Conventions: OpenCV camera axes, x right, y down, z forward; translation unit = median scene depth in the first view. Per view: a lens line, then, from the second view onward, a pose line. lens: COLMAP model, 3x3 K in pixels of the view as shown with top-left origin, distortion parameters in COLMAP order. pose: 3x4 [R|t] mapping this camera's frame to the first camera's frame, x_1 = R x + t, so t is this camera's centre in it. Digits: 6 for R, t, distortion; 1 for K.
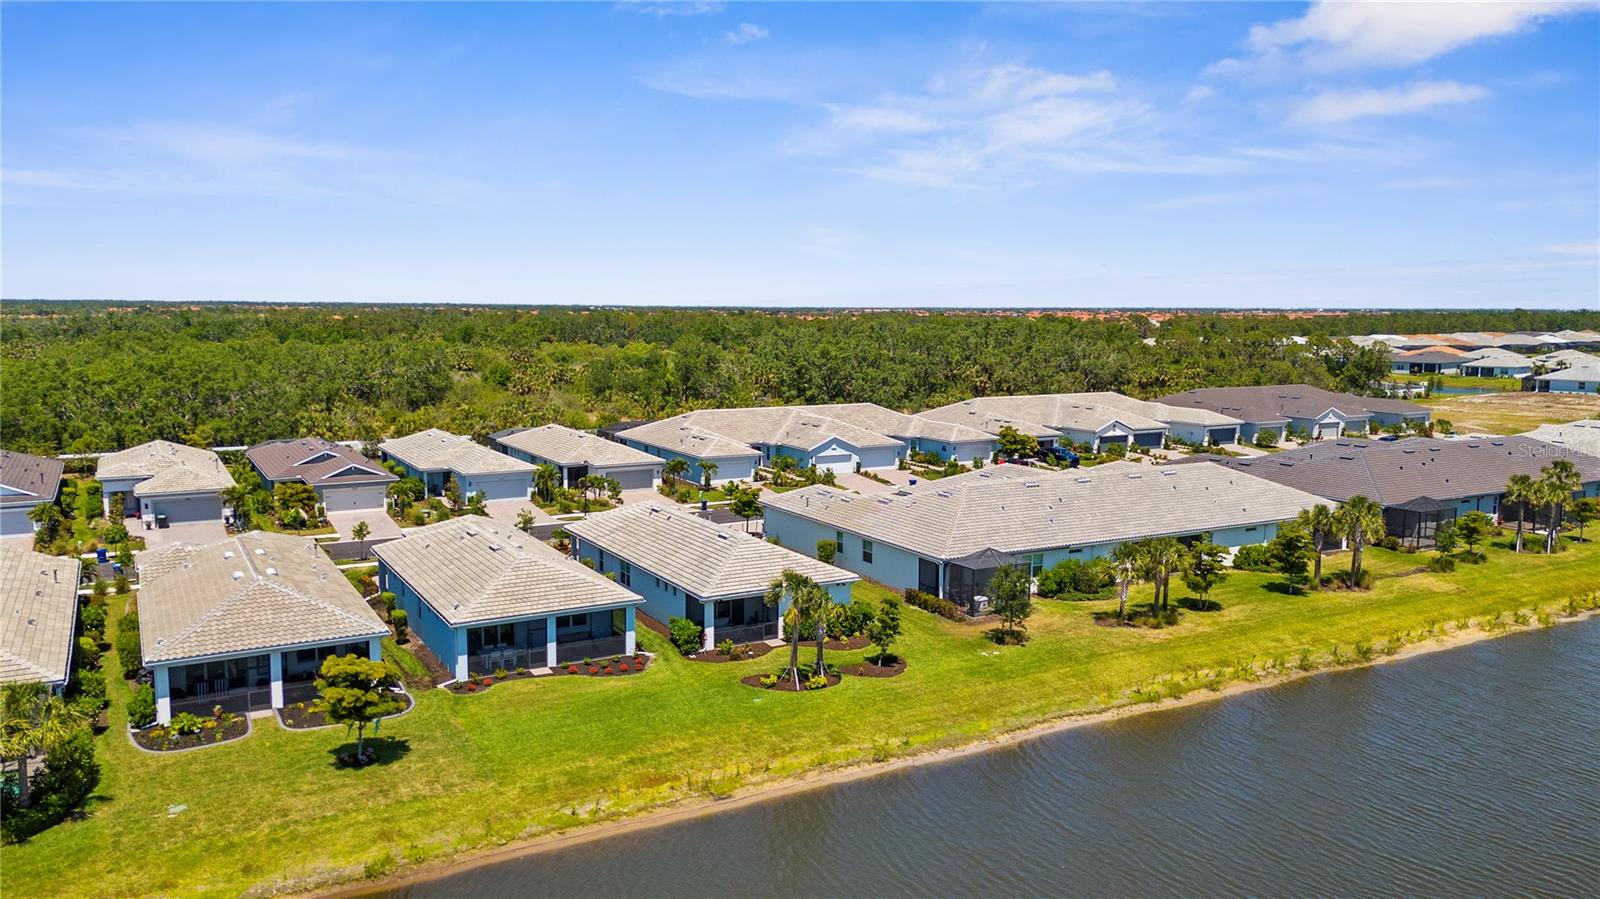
lens RADIAL K [[1192.9, 0, 800.0], [0, 1192.9, 449.5], [0, 0, 1]] dist [0.068850, -0.058364]
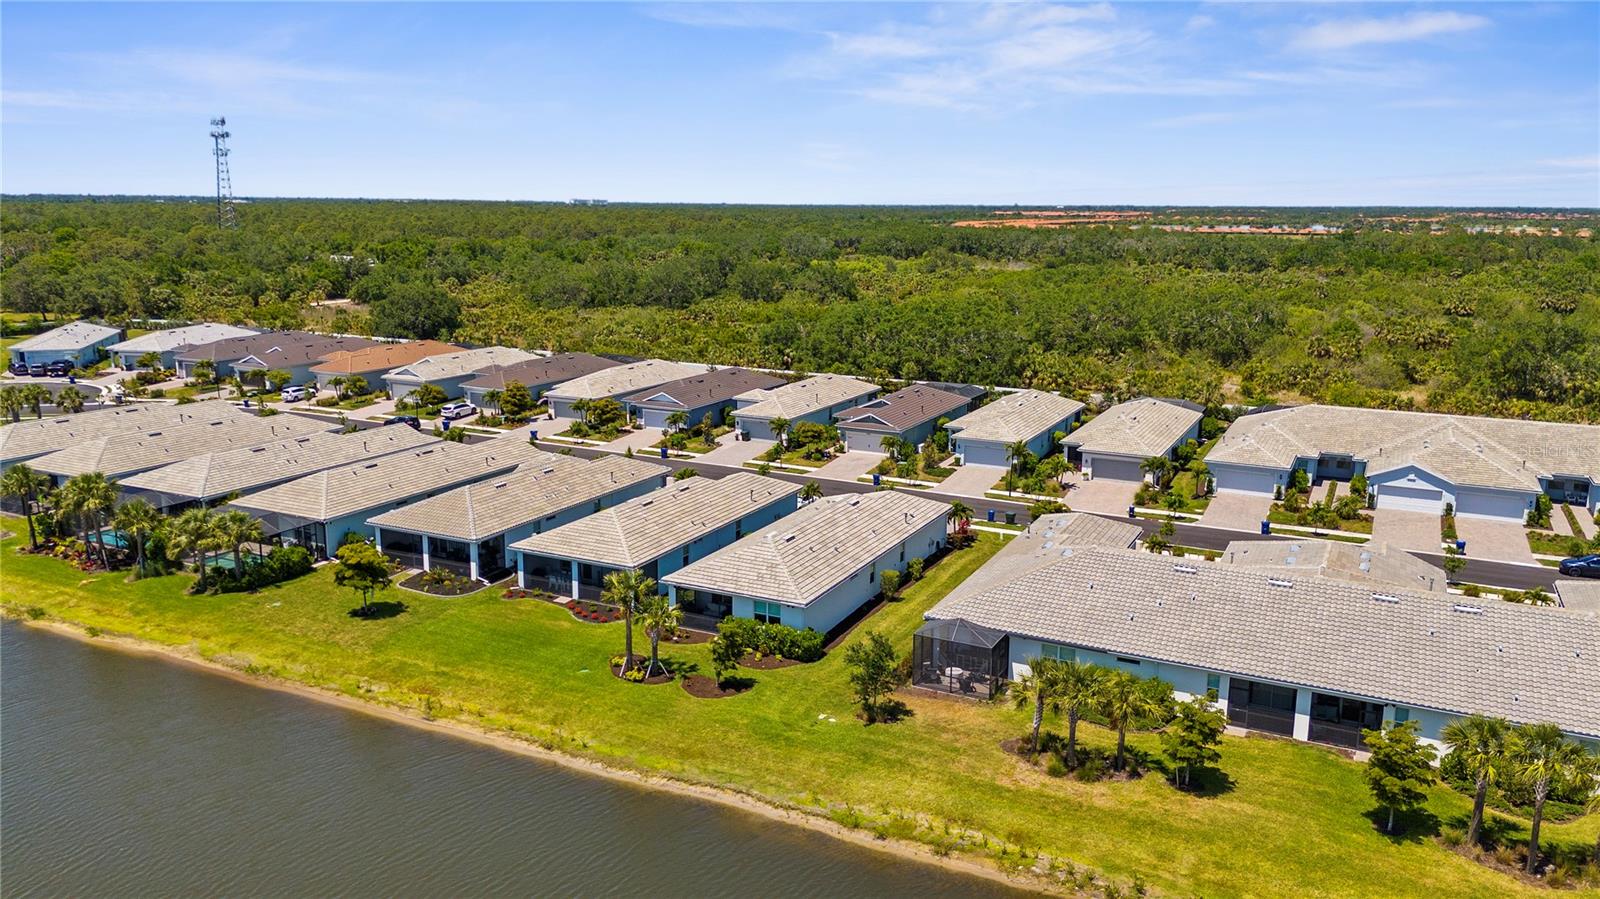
lens RADIAL K [[1192.9, 0, 800.0], [0, 1192.9, 449.5], [0, 0, 1]] dist [0.068850, -0.058364]
pose [[0.544840, 0.170007, -0.821125, 0.909663], [-0.106303, 0.985335, 0.133470, -0.166457], [0.831775, 0.014568, 0.554922, 0.466844]]
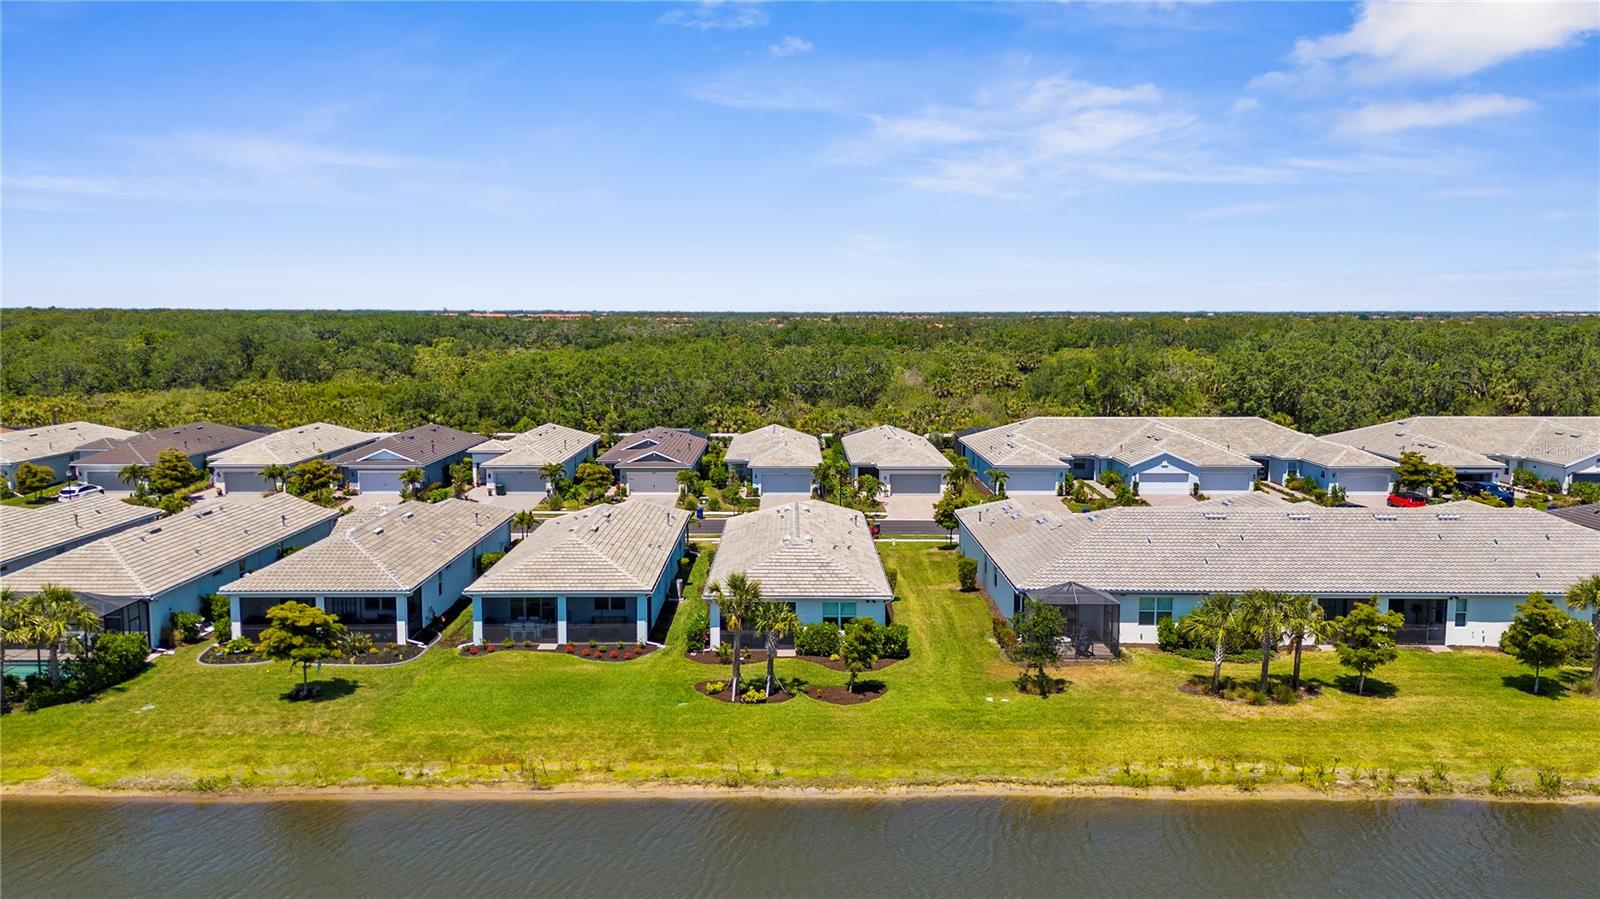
lens RADIAL K [[1192.9, 0, 800.0], [0, 1192.9, 449.5], [0, 0, 1]] dist [0.068850, -0.058364]
pose [[0.868870, 0.052919, -0.492203, 0.464681], [-0.056570, 0.998371, 0.007479, -0.009086], [0.491797, 0.021345, 0.870448, 0.174192]]
